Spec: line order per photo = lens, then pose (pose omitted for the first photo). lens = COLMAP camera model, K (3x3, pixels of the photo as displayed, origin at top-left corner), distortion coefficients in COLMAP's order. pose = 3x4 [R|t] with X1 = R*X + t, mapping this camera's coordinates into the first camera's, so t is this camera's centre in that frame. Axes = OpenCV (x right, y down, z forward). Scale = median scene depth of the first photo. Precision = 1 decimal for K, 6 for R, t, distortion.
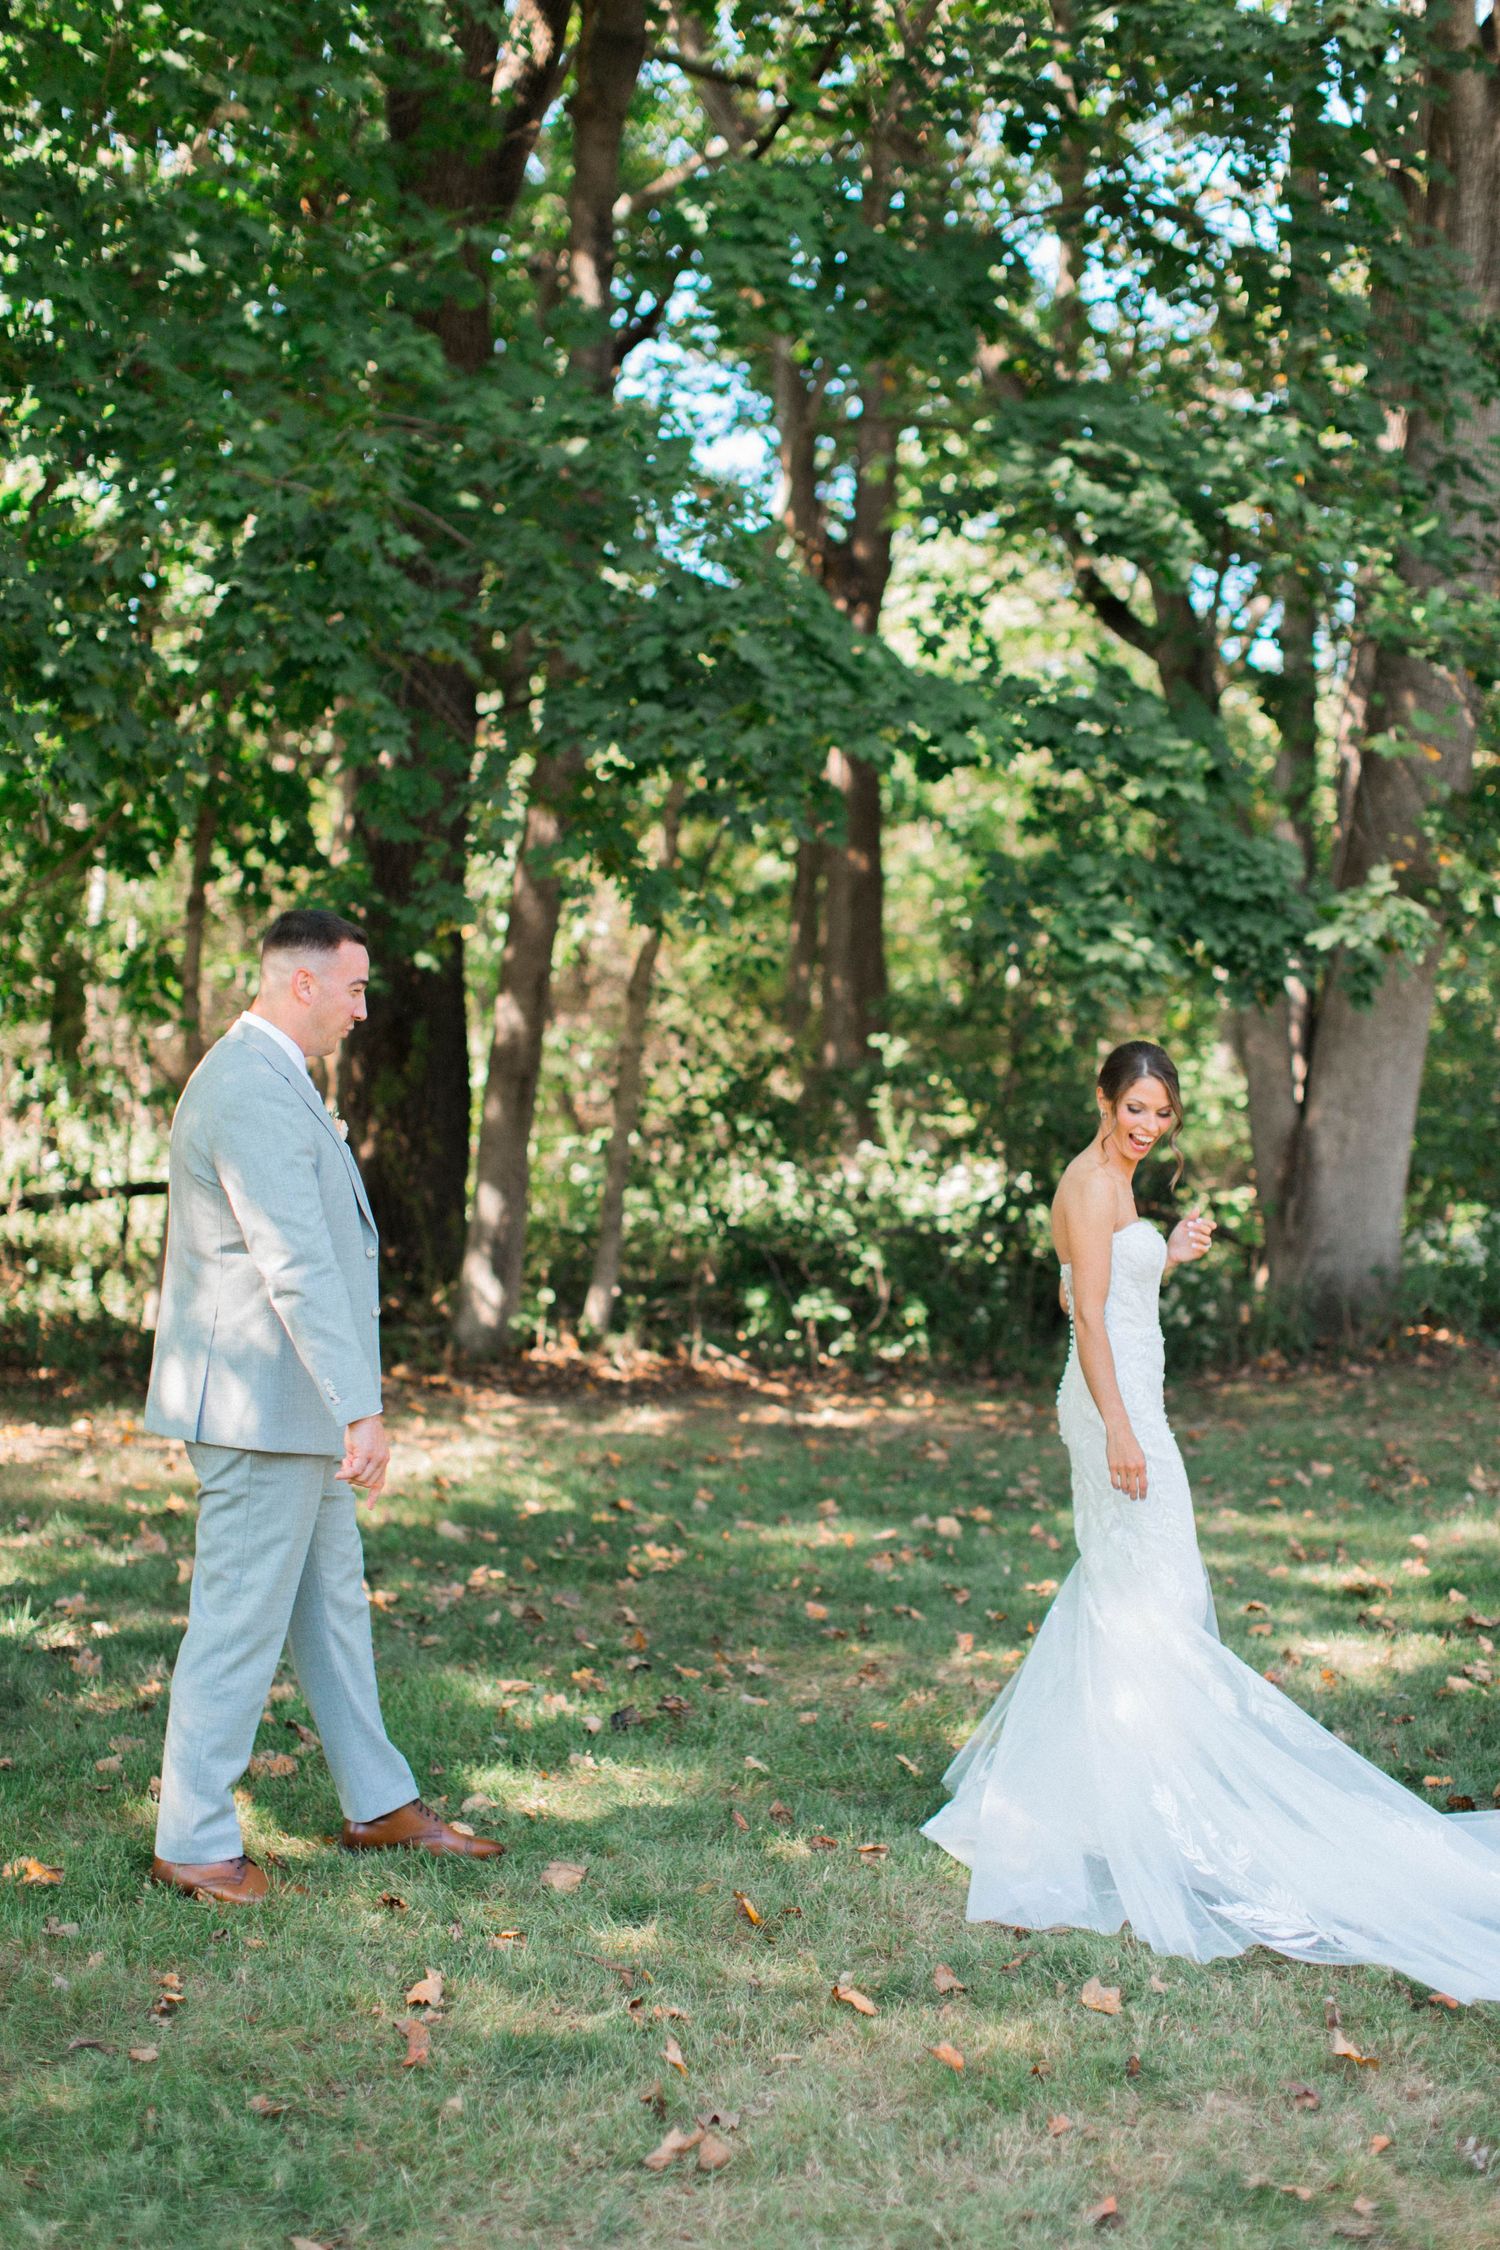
lens RADIAL K [[3463.5, 0, 751.7], [0, 3463.5, 1045.4], [0, 0, 1]] dist [-0.049118, 0.100103]
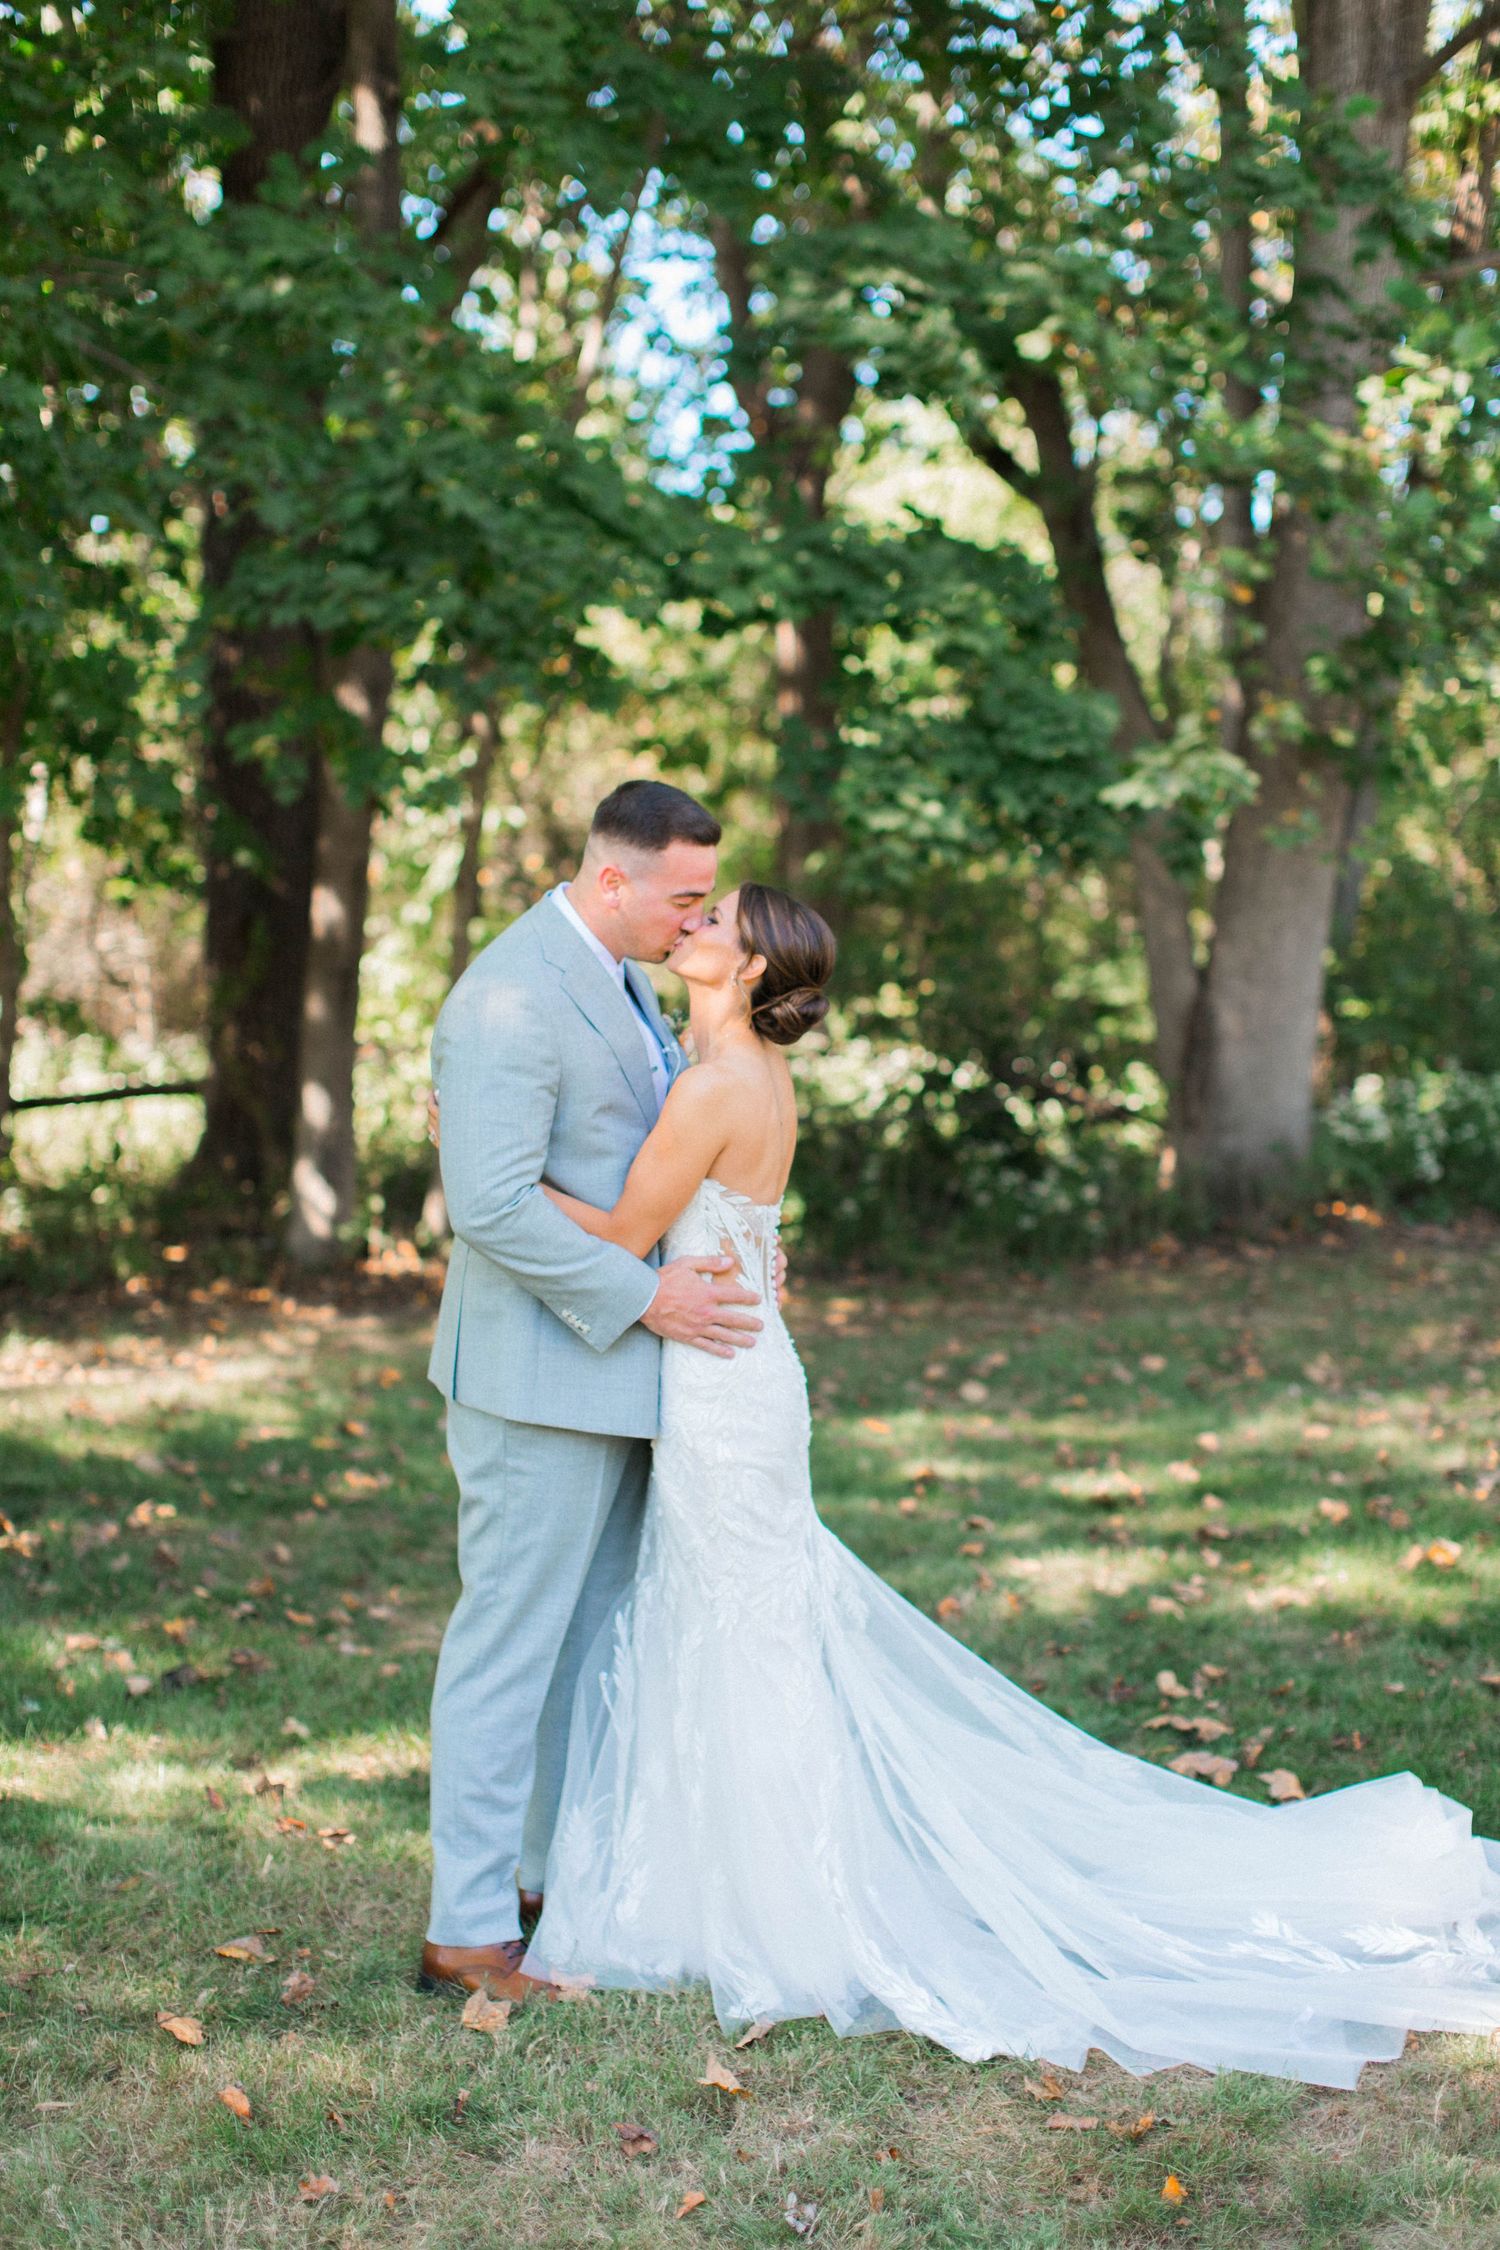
lens RADIAL K [[3465.6, 0, 805.1], [0, 3465.6, 1118.2], [0, 0, 1]] dist [-0.010582, -0.026770]
pose [[0.999447, -0.031767, -0.009822, 0.085078], [0.032234, 0.998142, 0.051710, 0.004414], [0.008161, -0.051998, 0.998614, 0.064074]]
